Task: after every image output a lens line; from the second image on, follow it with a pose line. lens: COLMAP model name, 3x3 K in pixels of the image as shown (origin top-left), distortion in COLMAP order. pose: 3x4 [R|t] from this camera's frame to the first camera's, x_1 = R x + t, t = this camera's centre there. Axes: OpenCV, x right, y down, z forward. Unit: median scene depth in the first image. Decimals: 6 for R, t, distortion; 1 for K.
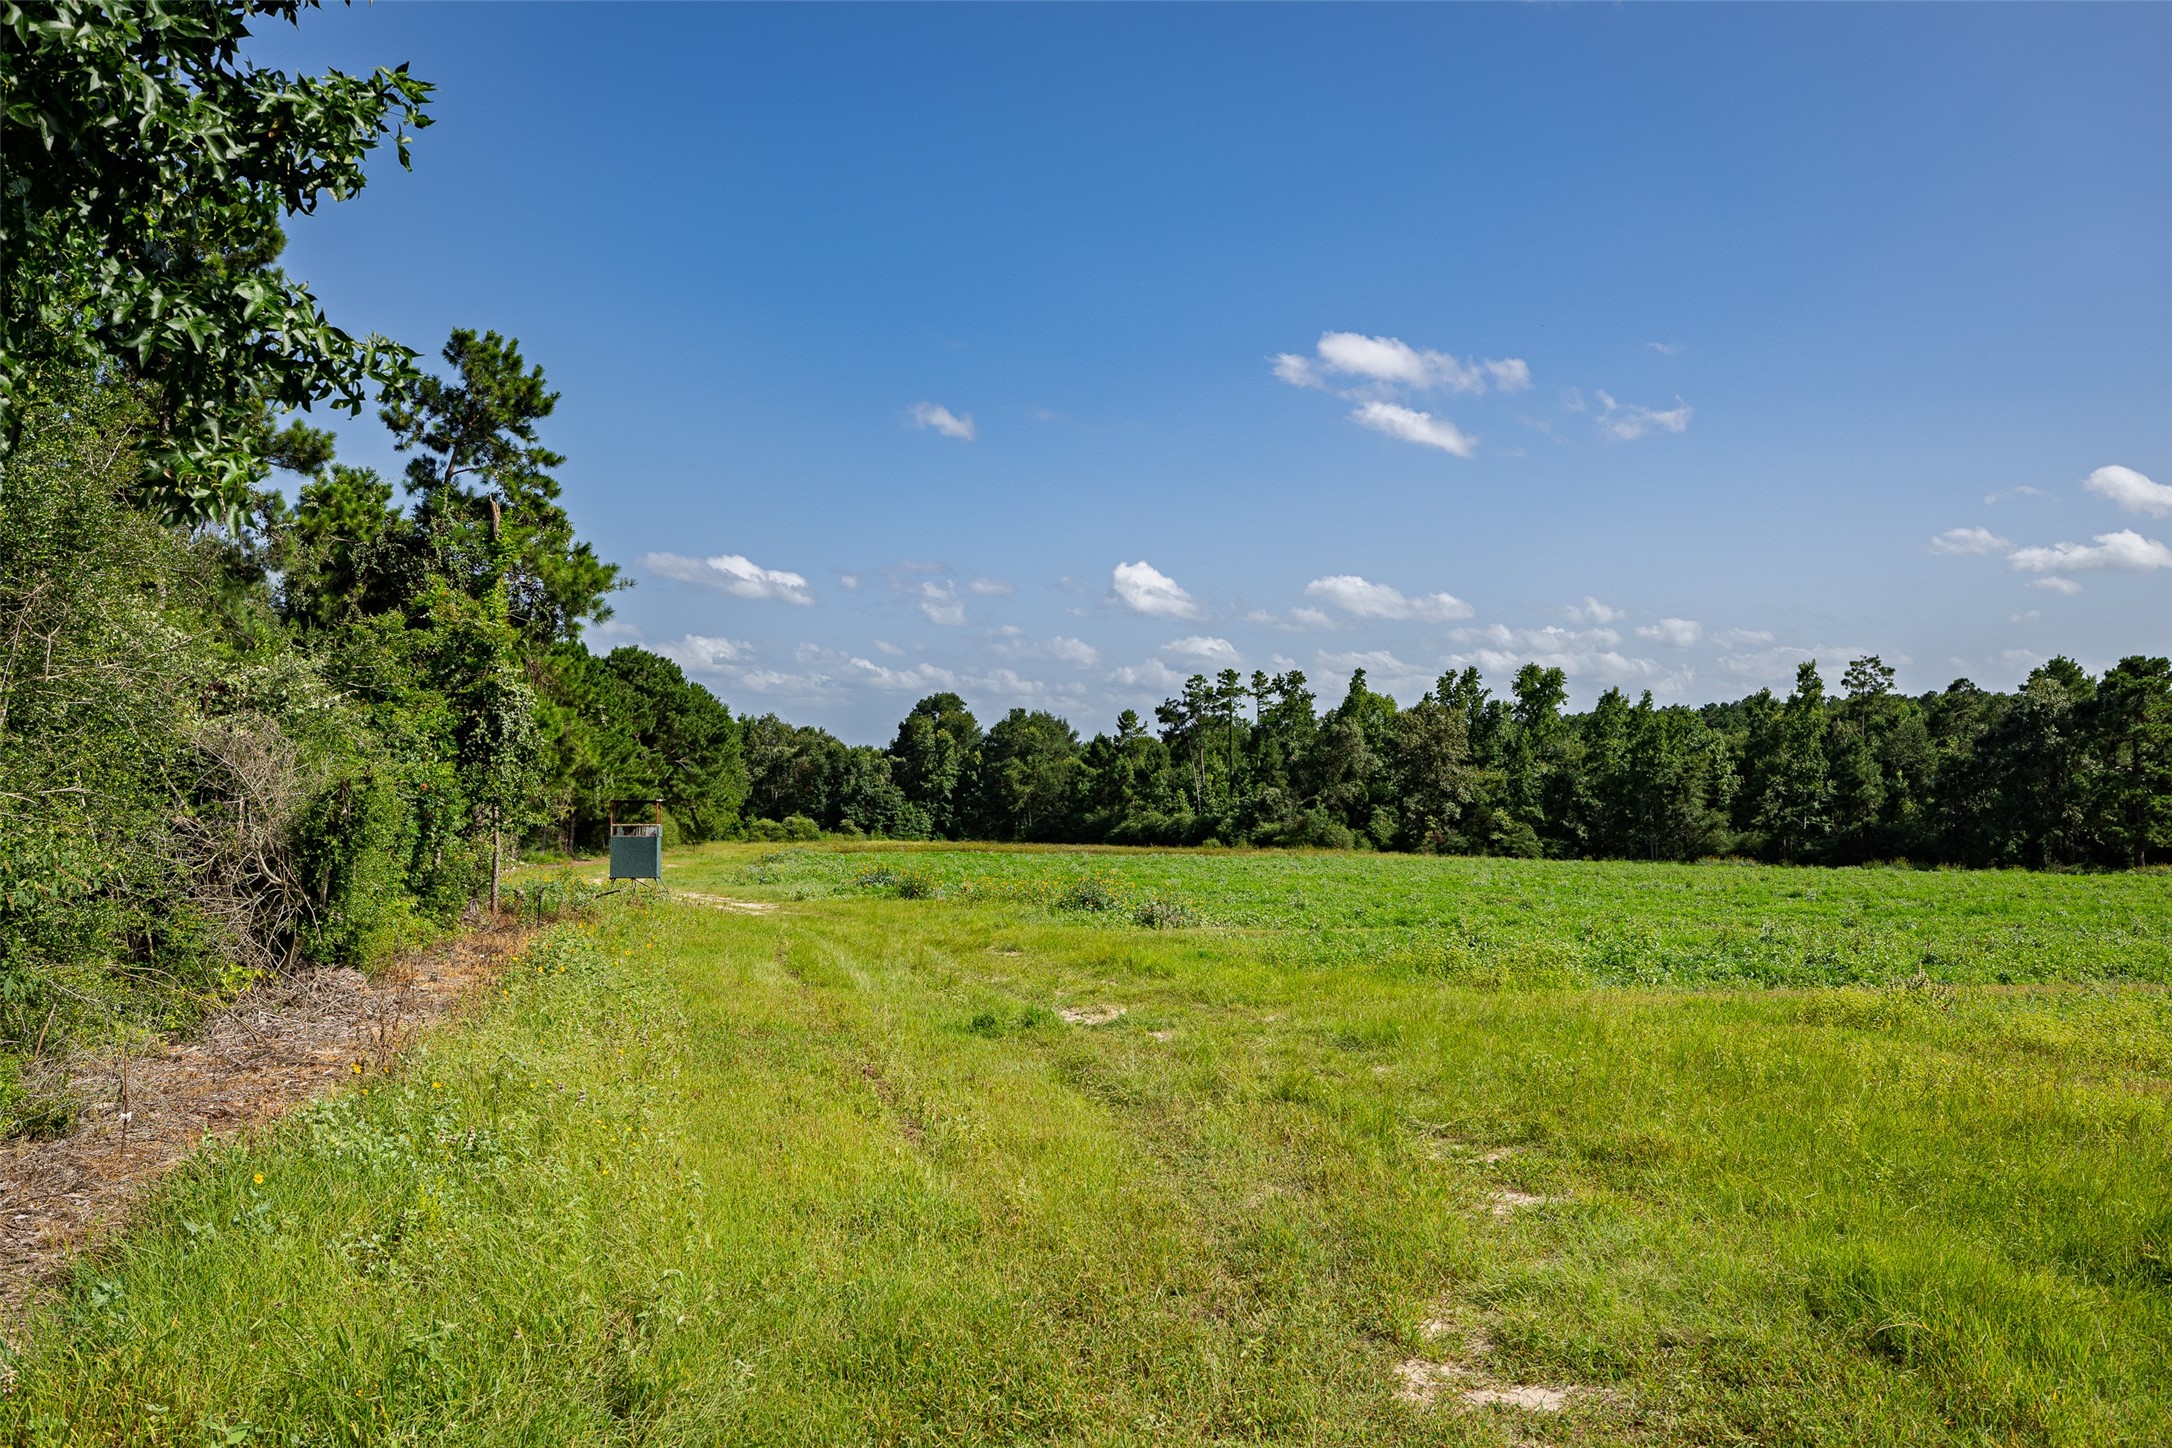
lens RADIAL K [[1854.0, 0, 1086.0], [0, 1854.0, 724.0], [0, 0, 1]] dist [0.007451, 0.004892]
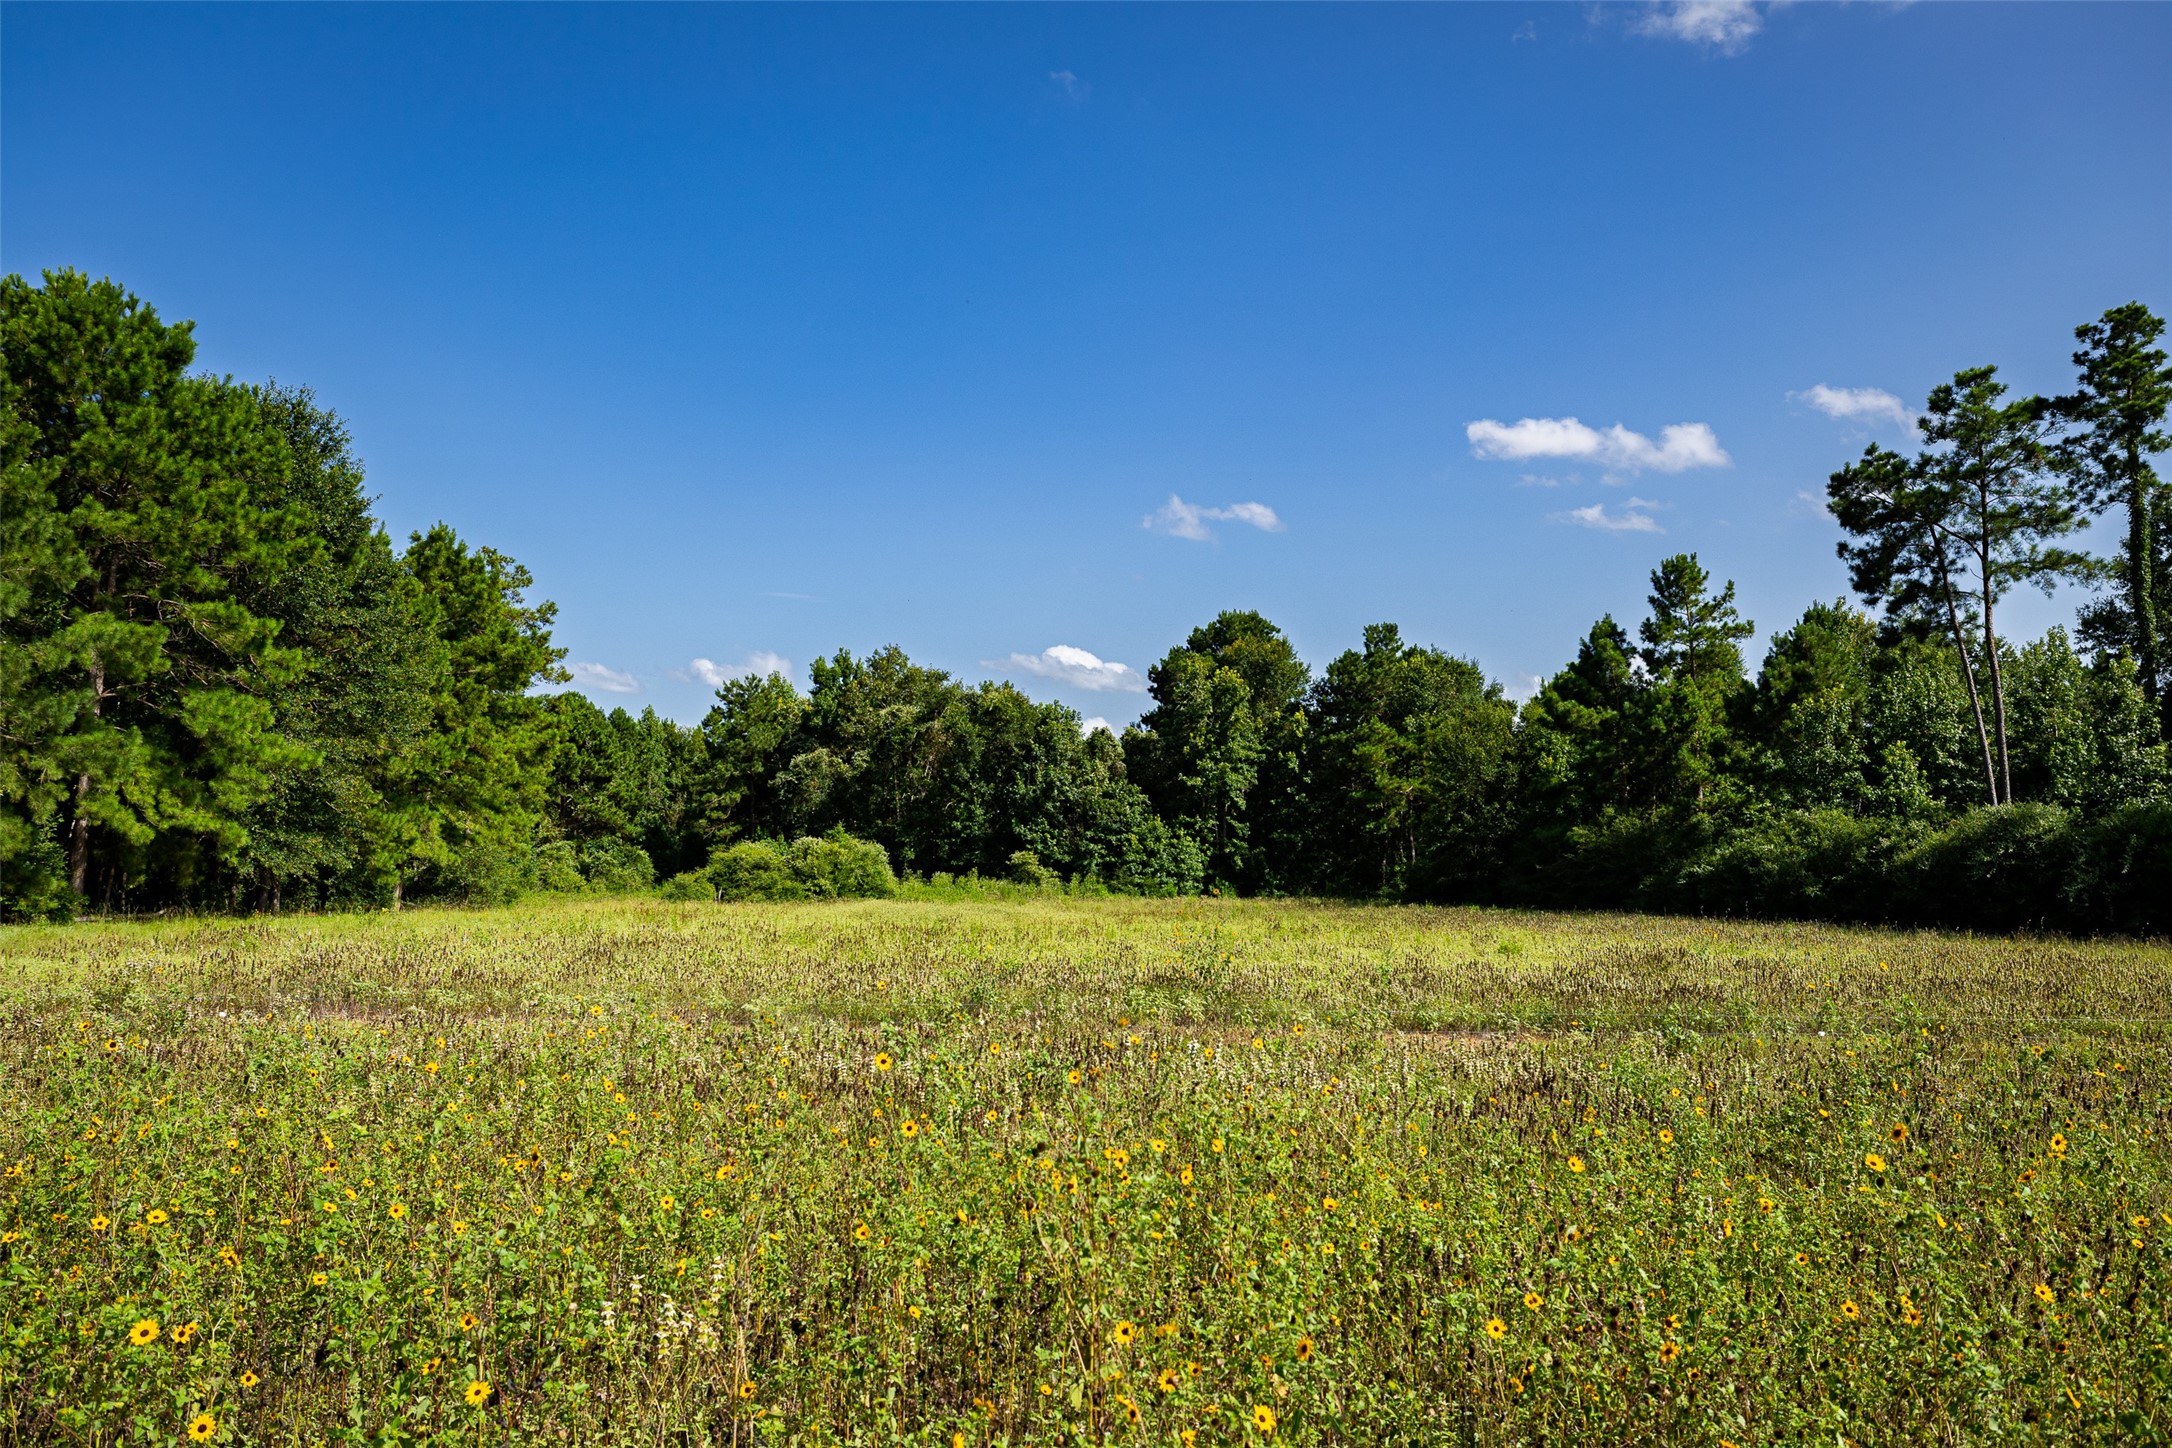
lens RADIAL K [[1226.4, 0, 1086.0], [0, 1226.4, 724.0], [0, 0, 1]] dist [0.001108, 0.000180]
pose [[0.960898, -0.032537, -0.274985, -0.026556], [0.011705, 0.996958, -0.077061, 0.046618], [0.276655, 0.070830, 0.958355, 0.750884]]
